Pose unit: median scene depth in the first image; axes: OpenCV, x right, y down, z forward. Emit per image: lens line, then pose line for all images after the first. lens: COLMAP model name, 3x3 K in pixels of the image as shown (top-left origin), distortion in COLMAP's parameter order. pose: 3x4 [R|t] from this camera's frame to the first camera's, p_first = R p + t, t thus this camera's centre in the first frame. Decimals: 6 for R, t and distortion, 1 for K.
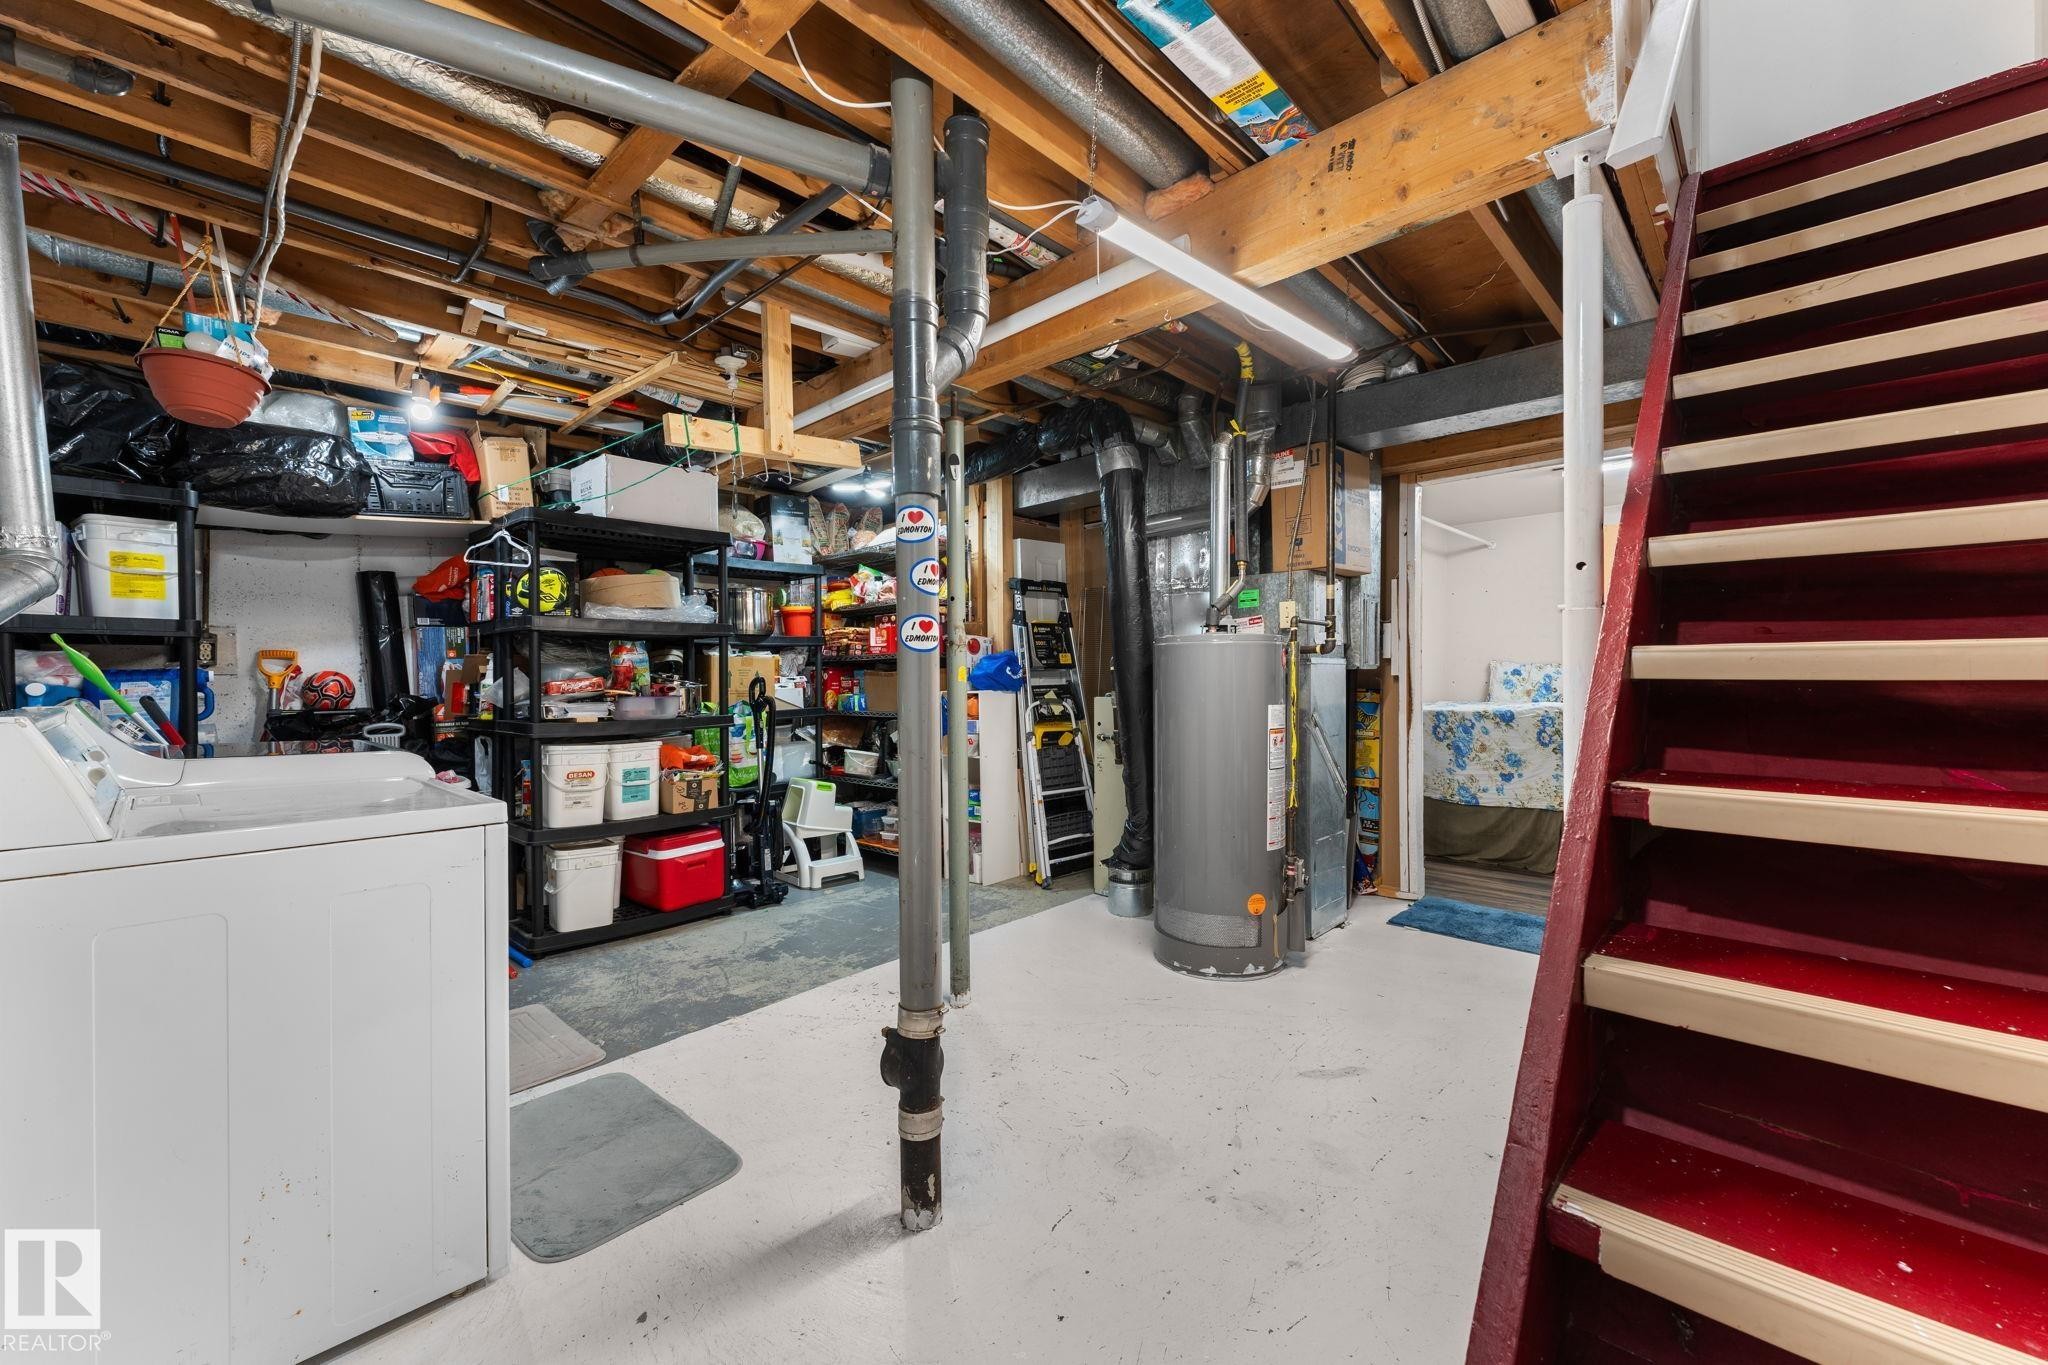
lens RADIAL K [[817.7, 0, 1021.1], [0, 817.7, 683.5], [0, 0, 1]] dist [0.002533, -0.000567]
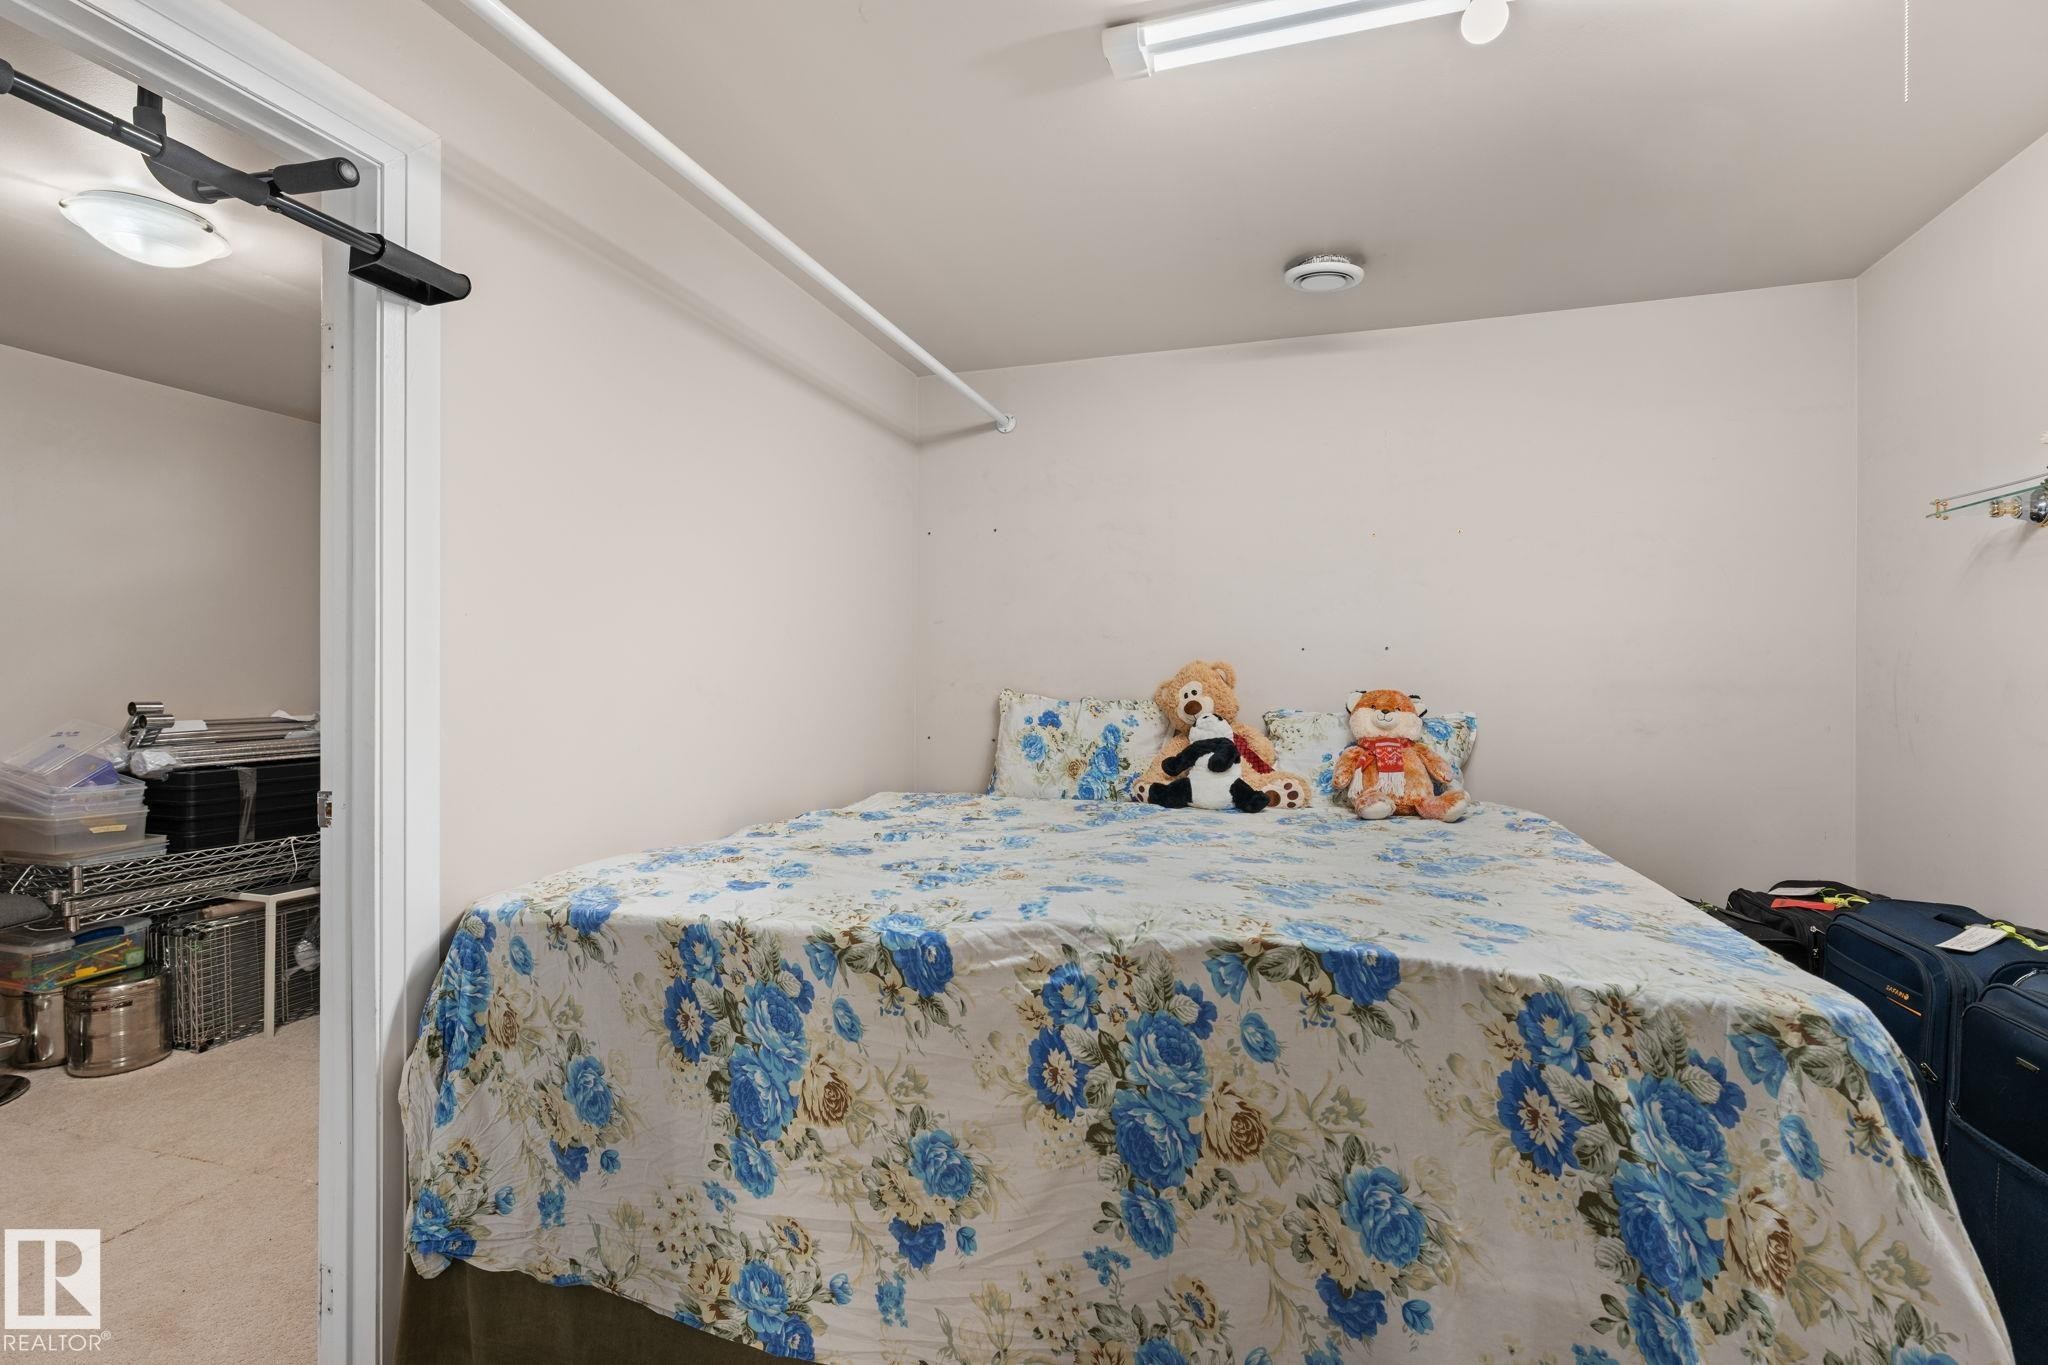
lens RADIAL K [[817.7, 0, 1024.9], [0, 817.7, 680.6], [0, 0, 1]] dist [0.002533, -0.000567]
pose [[0.907765, 0.009970, 0.419360, 0.508750], [-0.006851, 0.999937, -0.008941, -0.036643], [-0.419422, 0.005244, 0.907776, 0.759249]]
